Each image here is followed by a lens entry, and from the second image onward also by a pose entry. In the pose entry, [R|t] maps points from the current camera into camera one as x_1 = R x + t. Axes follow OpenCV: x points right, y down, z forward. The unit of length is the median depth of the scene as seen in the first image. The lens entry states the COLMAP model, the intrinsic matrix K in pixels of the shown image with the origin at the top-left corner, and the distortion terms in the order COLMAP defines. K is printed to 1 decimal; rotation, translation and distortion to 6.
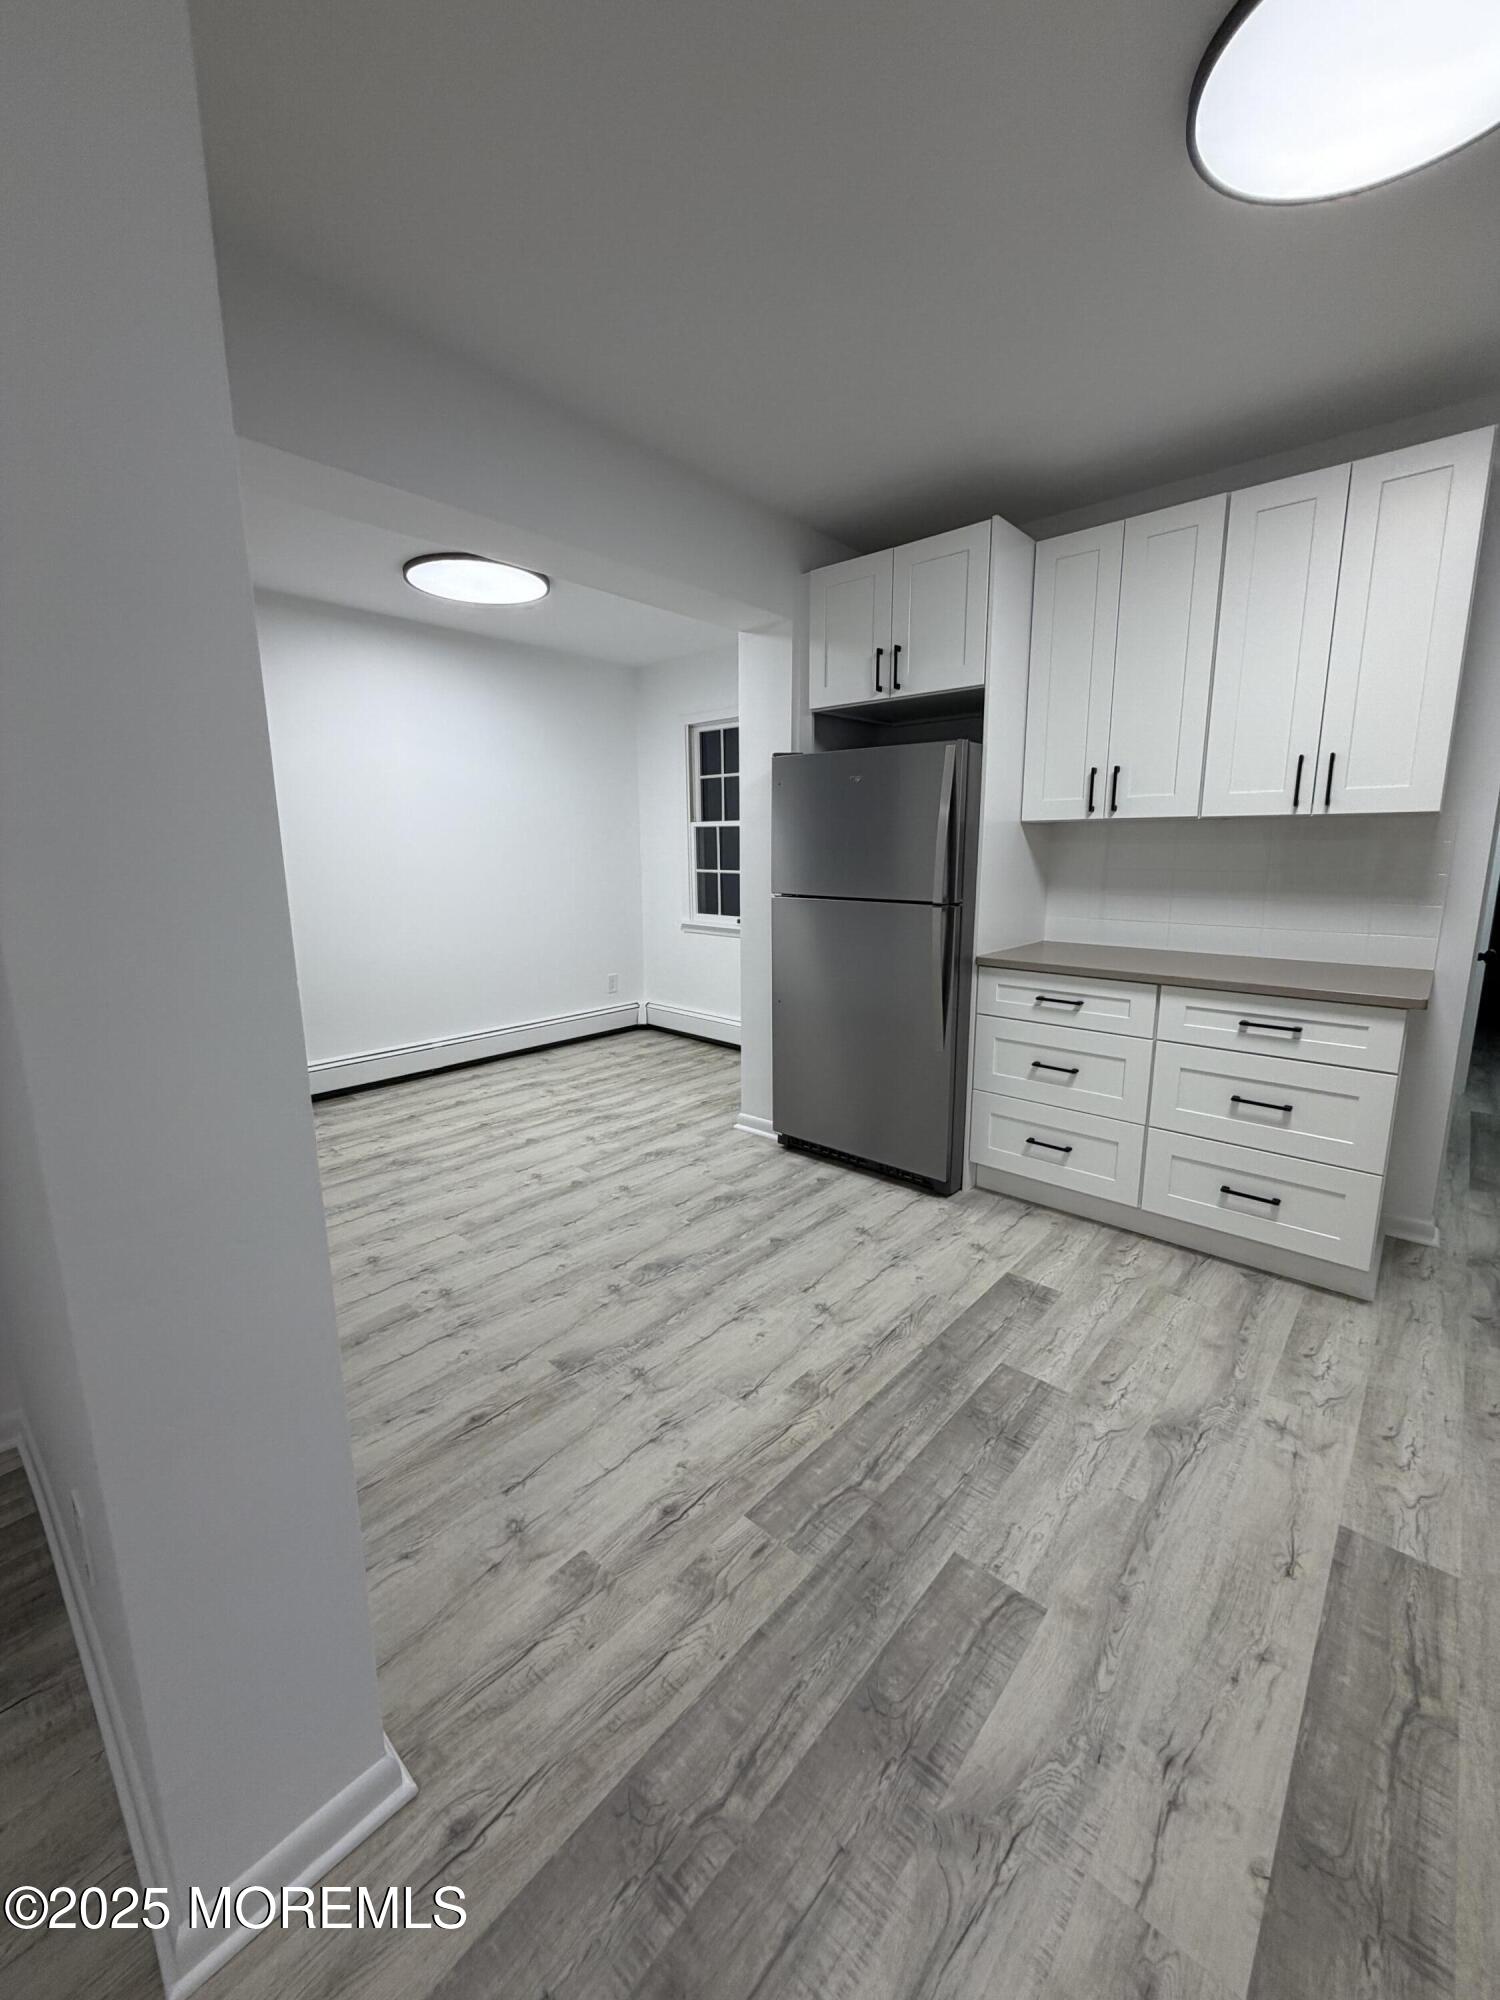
lens RADIAL K [[793.3, 0, 750.3], [0, 793.3, 1005.5], [0, 0, 1]] dist [0.000419, 0.000496]
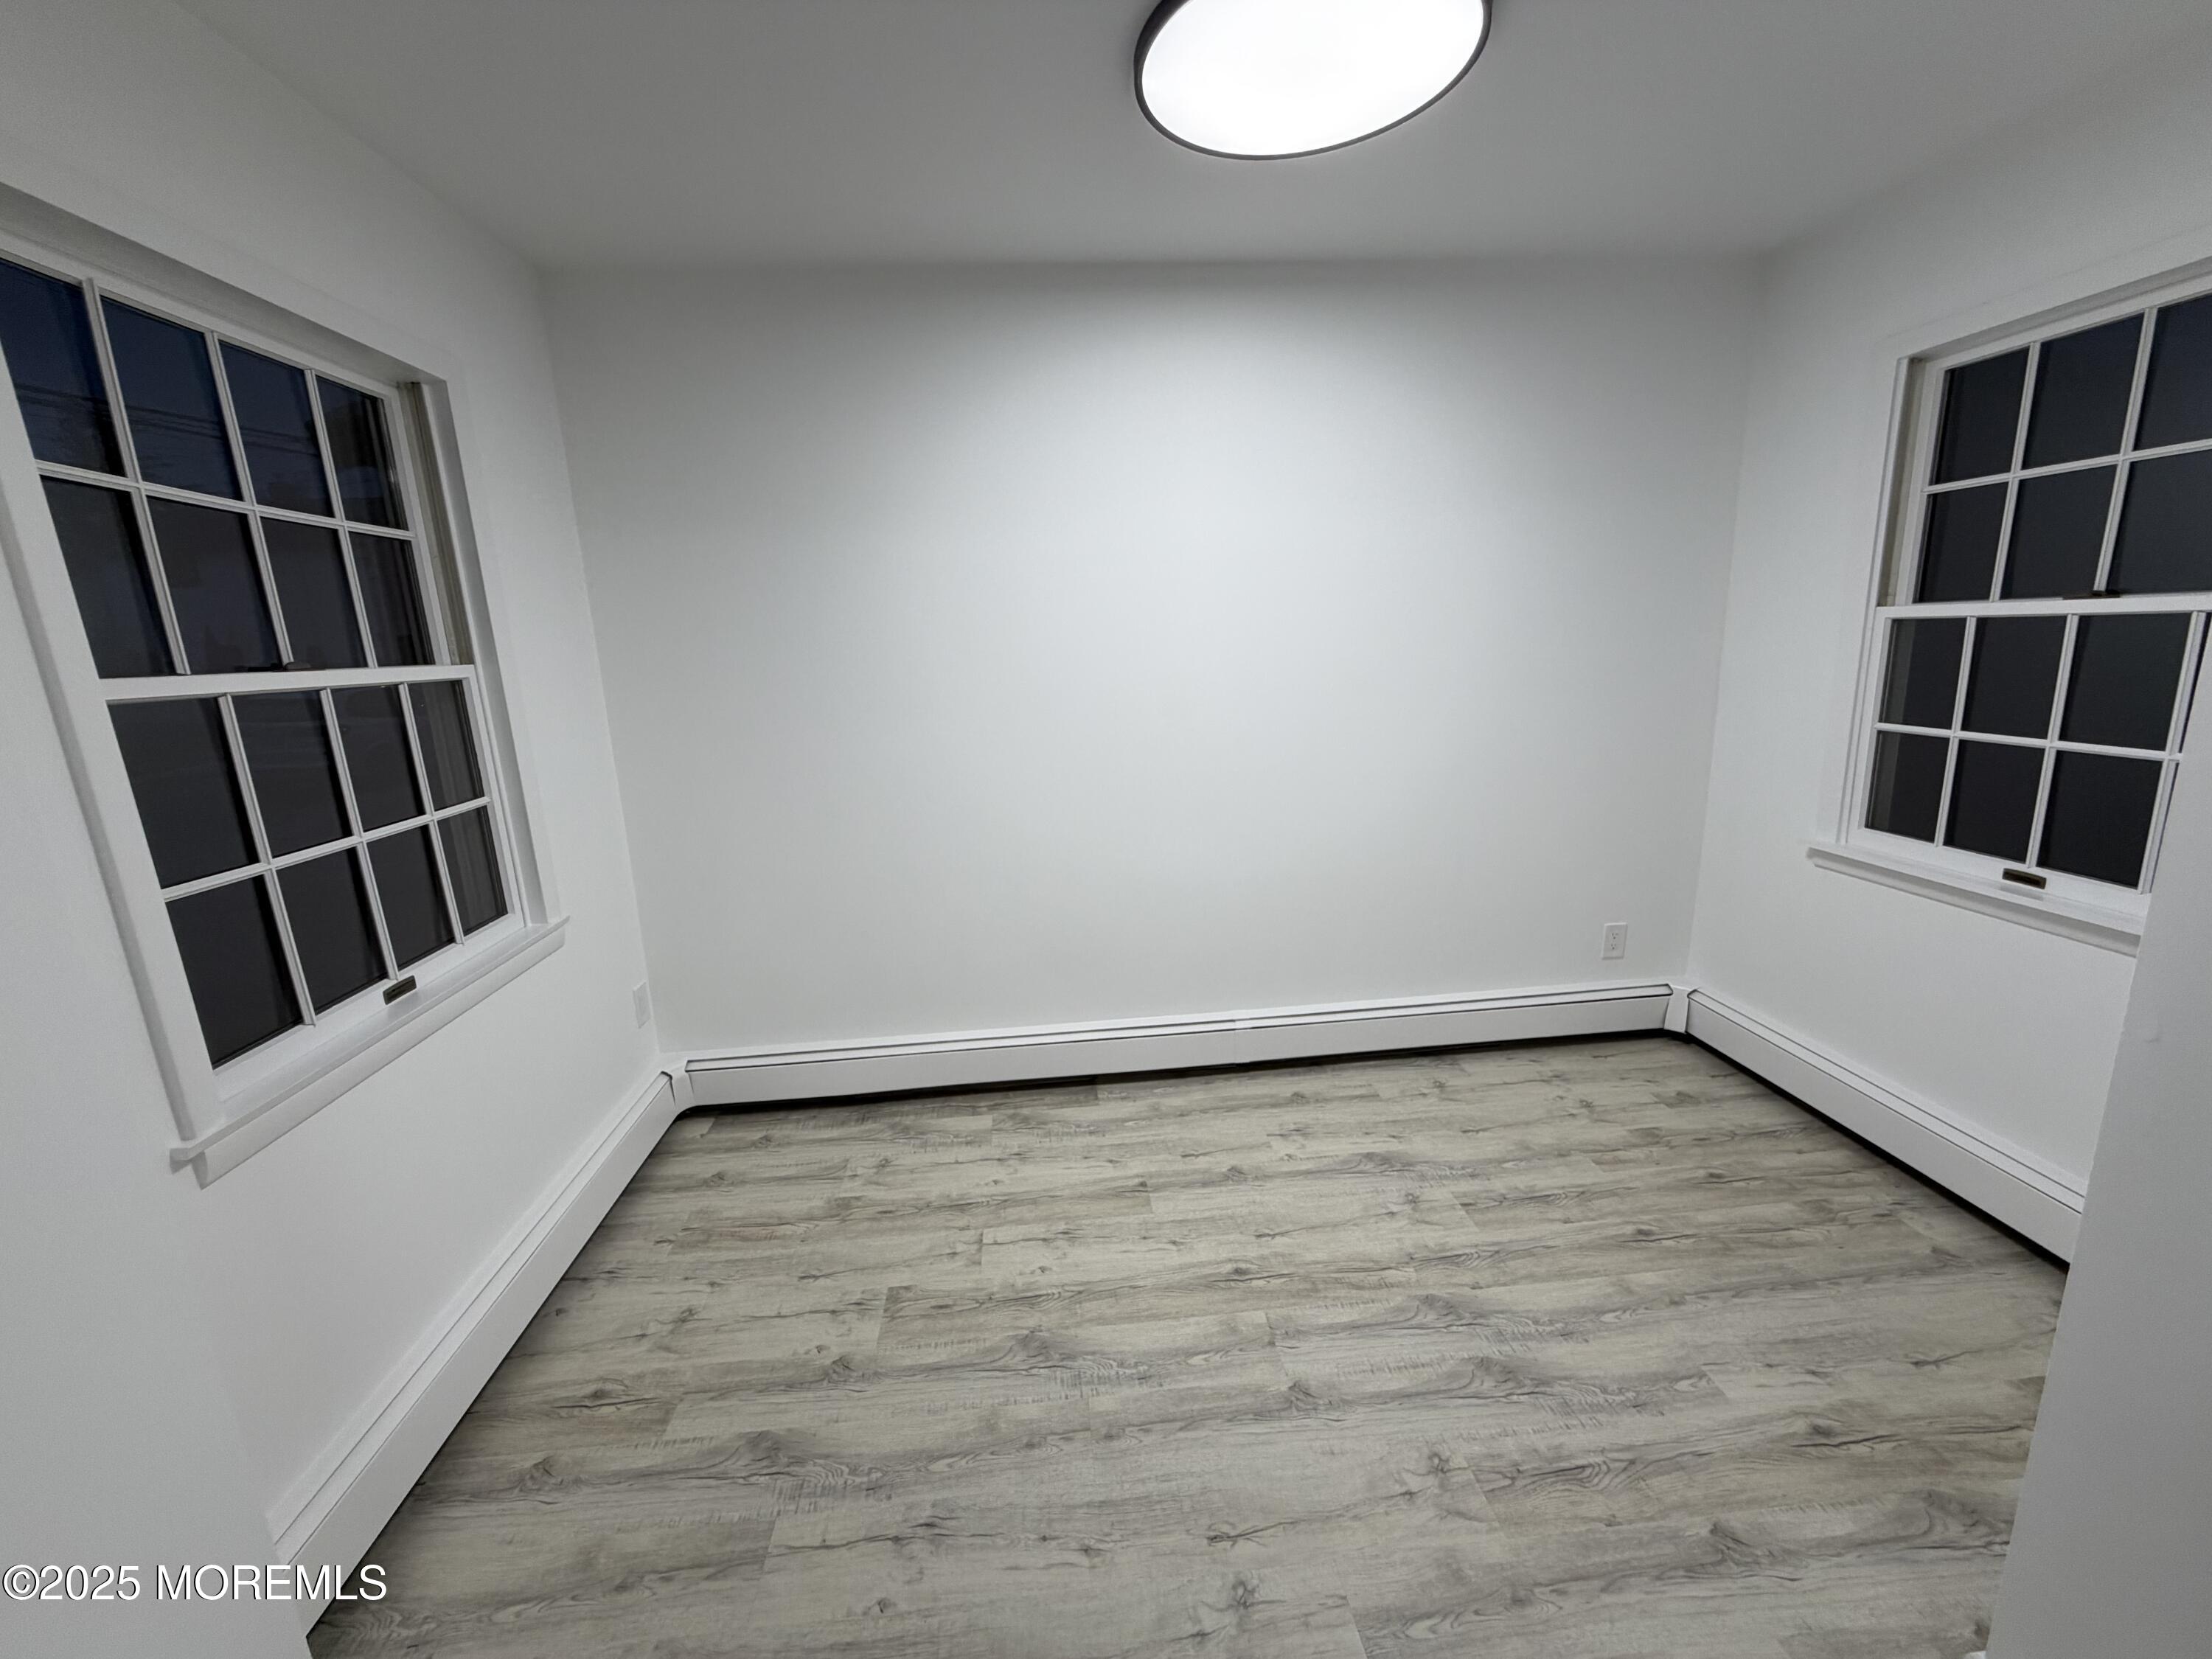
lens RADIAL K [[877.4, 0, 1111.7], [0, 877.4, 824.5], [0, 0, 1]] dist [0.000419, 0.000496]
pose [[0.732833, 0.113550, -0.670867, -0.054720], [-0.094707, 0.993401, 0.064686, -0.129838], [0.673785, 0.016132, 0.738751, 0.470925]]
